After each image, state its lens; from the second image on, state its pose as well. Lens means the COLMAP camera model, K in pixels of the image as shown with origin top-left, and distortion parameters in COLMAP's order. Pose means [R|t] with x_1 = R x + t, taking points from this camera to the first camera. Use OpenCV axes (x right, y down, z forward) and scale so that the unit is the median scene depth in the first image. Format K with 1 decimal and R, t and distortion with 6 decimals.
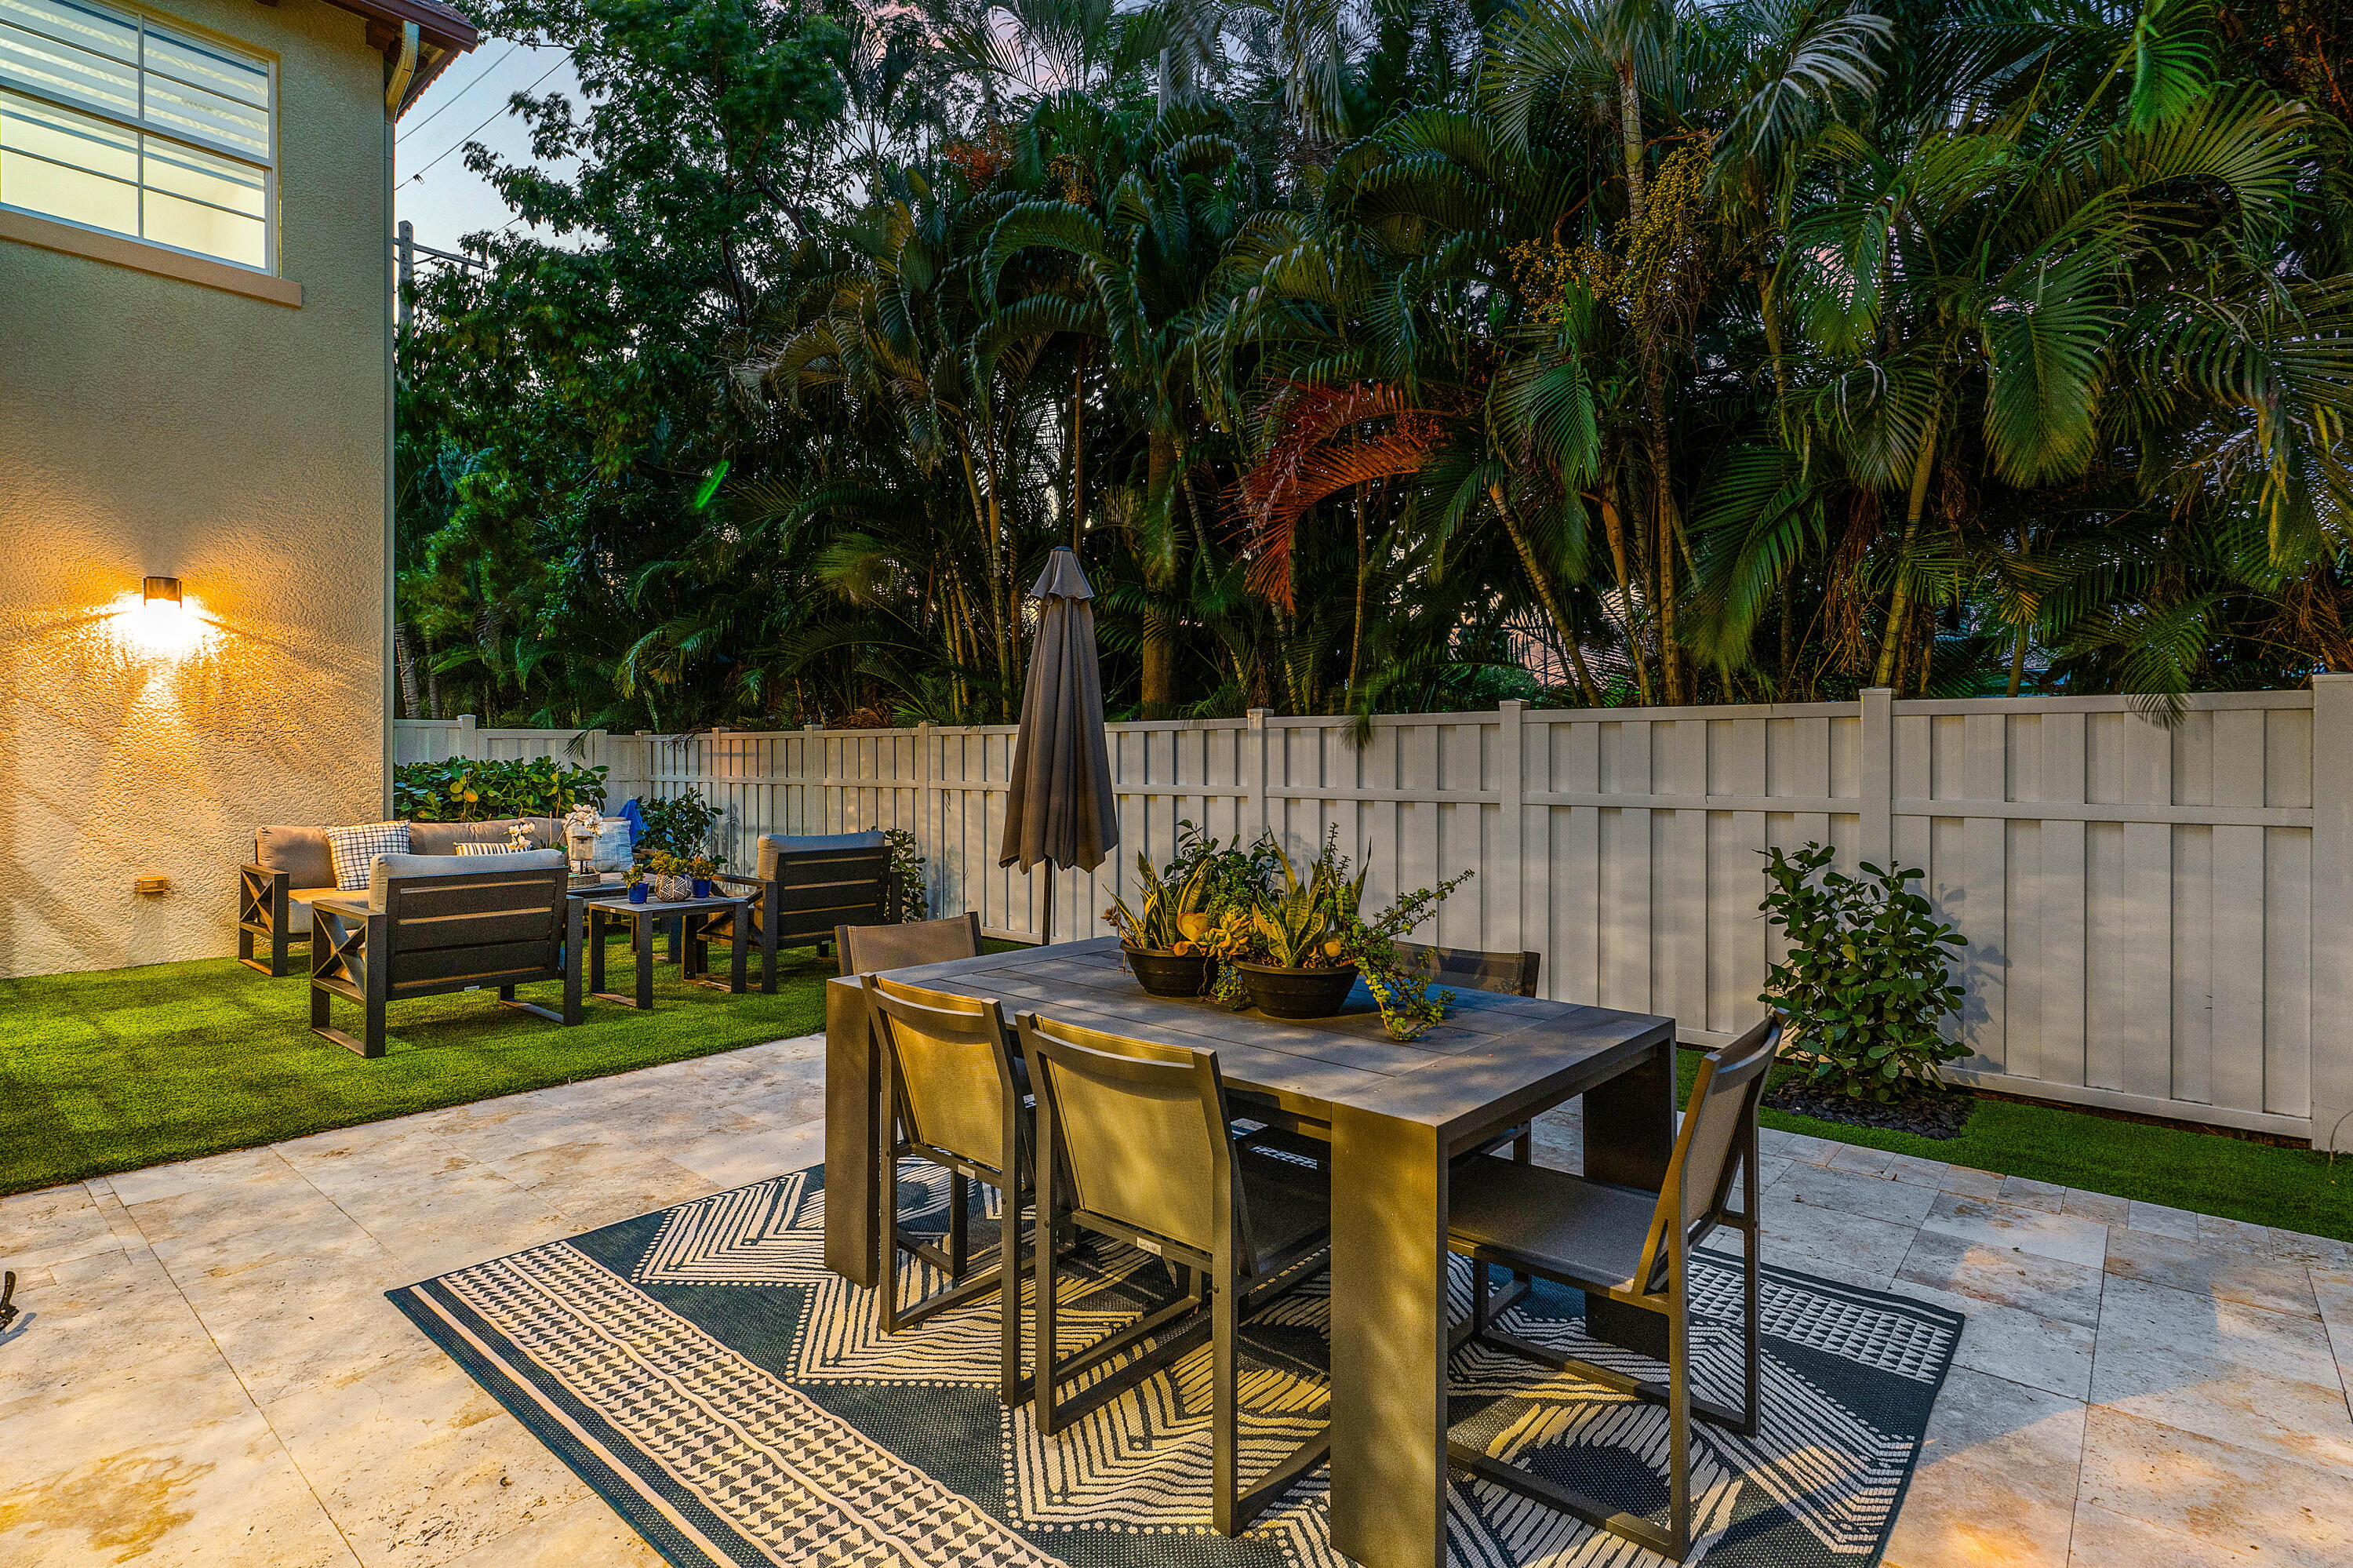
lens RADIAL K [[1163.7, 0, 1180.7], [0, 1163.7, 774.0], [0, 0, 1]] dist [0.003394, 0.000172]
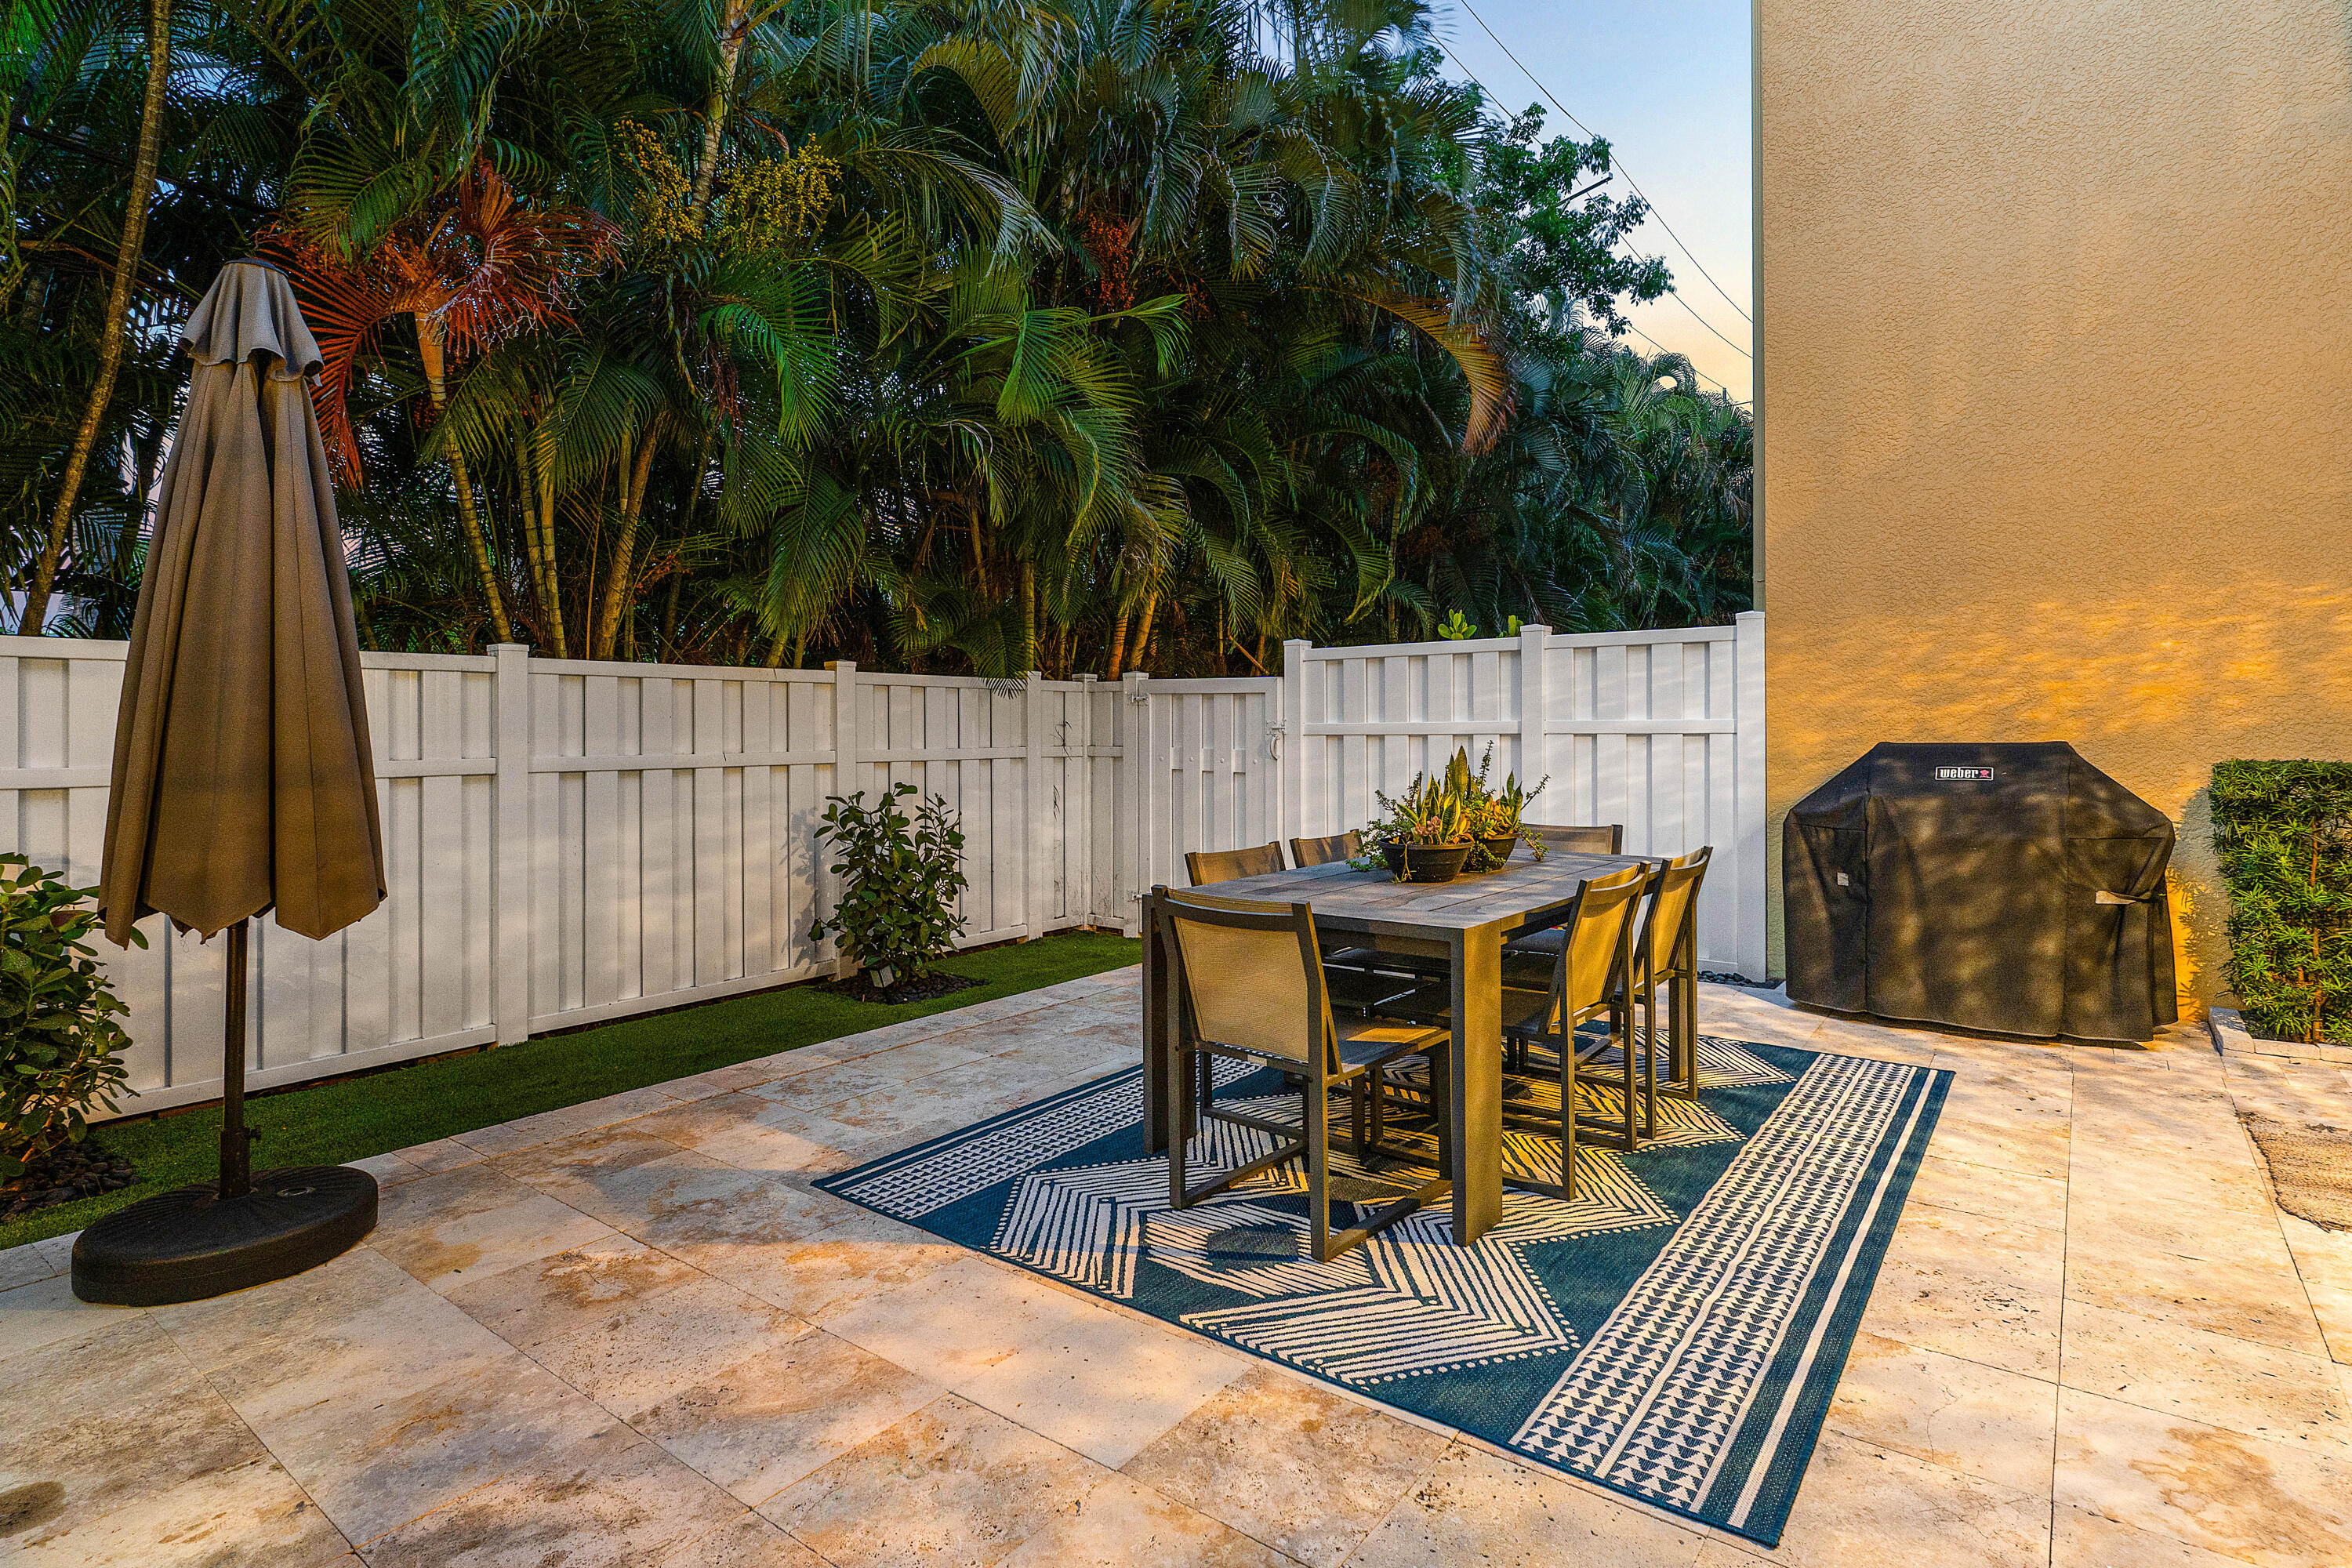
lens RADIAL K [[1167.4, 0, 1177.7], [0, 1167.4, 721.3], [0, 0, 1]] dist [0.004211, 0.000714]
pose [[-0.050828, 0.009018, 0.998667, -1.146218], [0.021617, 0.999735, -0.007927, 0.012029], [-0.998473, 0.021186, -0.051009, 1.193605]]
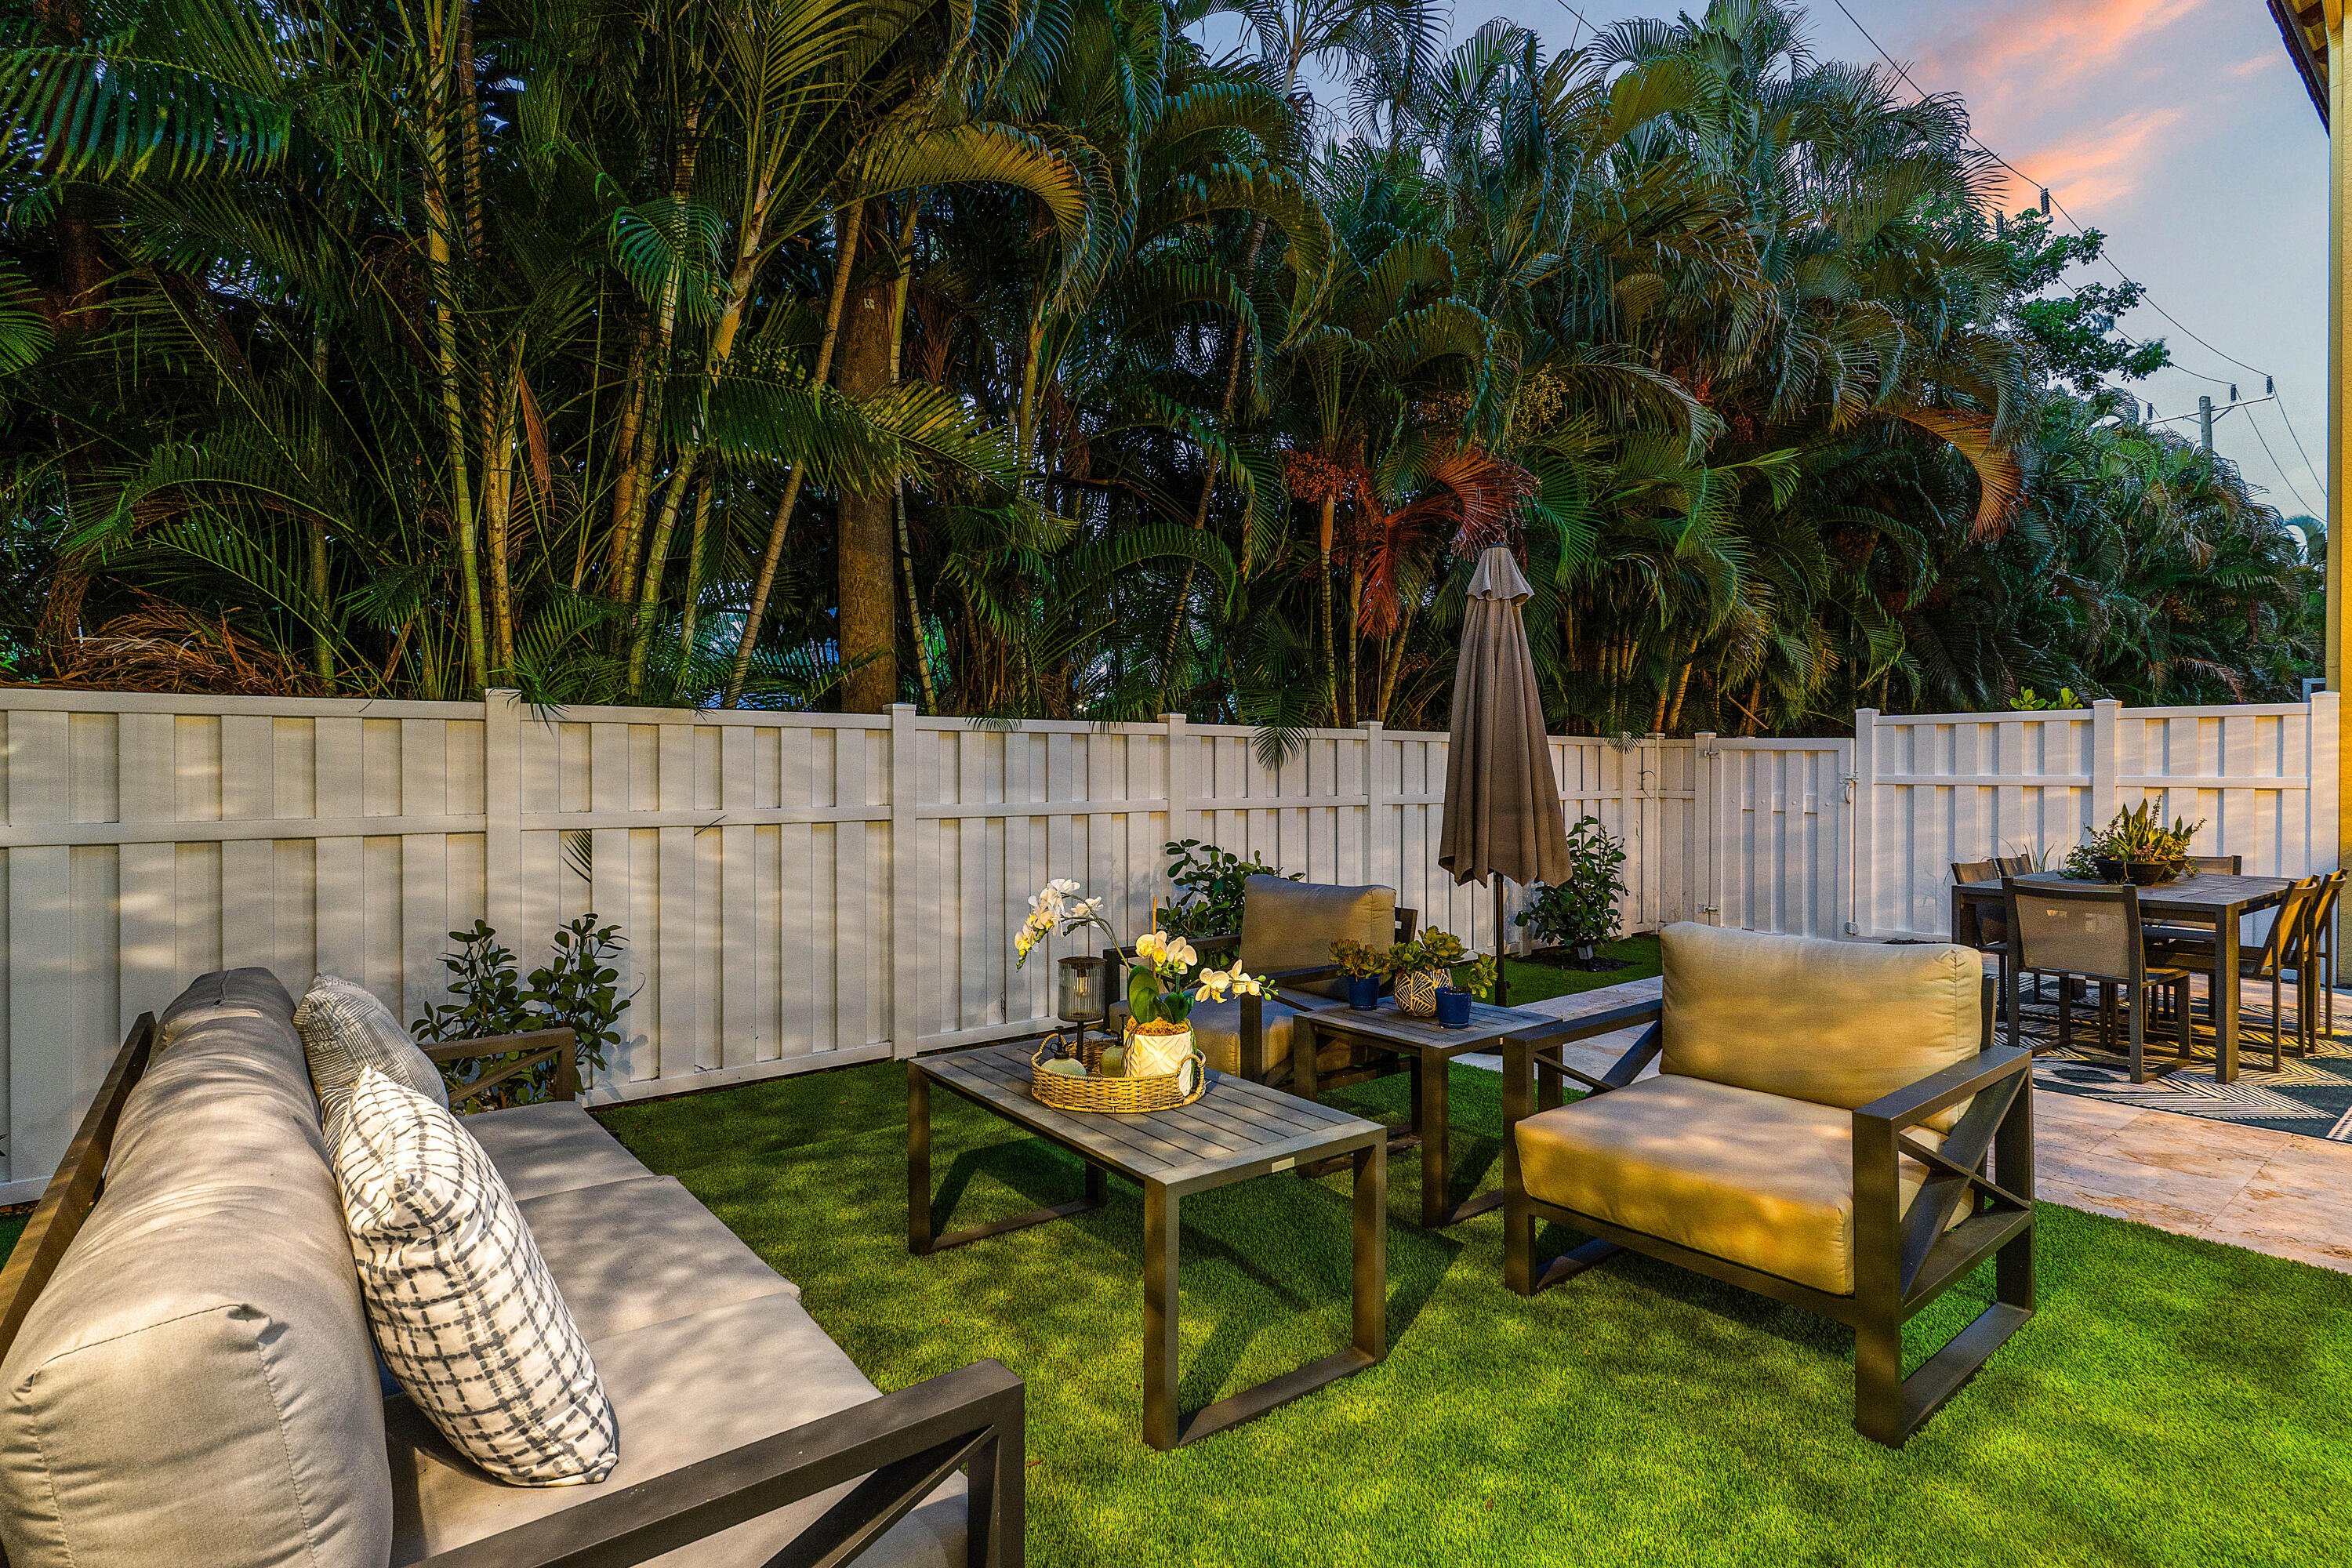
lens RADIAL K [[1163.1, 0, 1180.2], [0, 1163.1, 774.0], [0, 0, 1]] dist [0.003394, 0.000172]
pose [[0.182787, -0.003013, 0.983148, -1.962041], [0.012396, 0.999923, 0.000760, -0.020646], [-0.983074, 0.012048, 0.182810, 1.934057]]
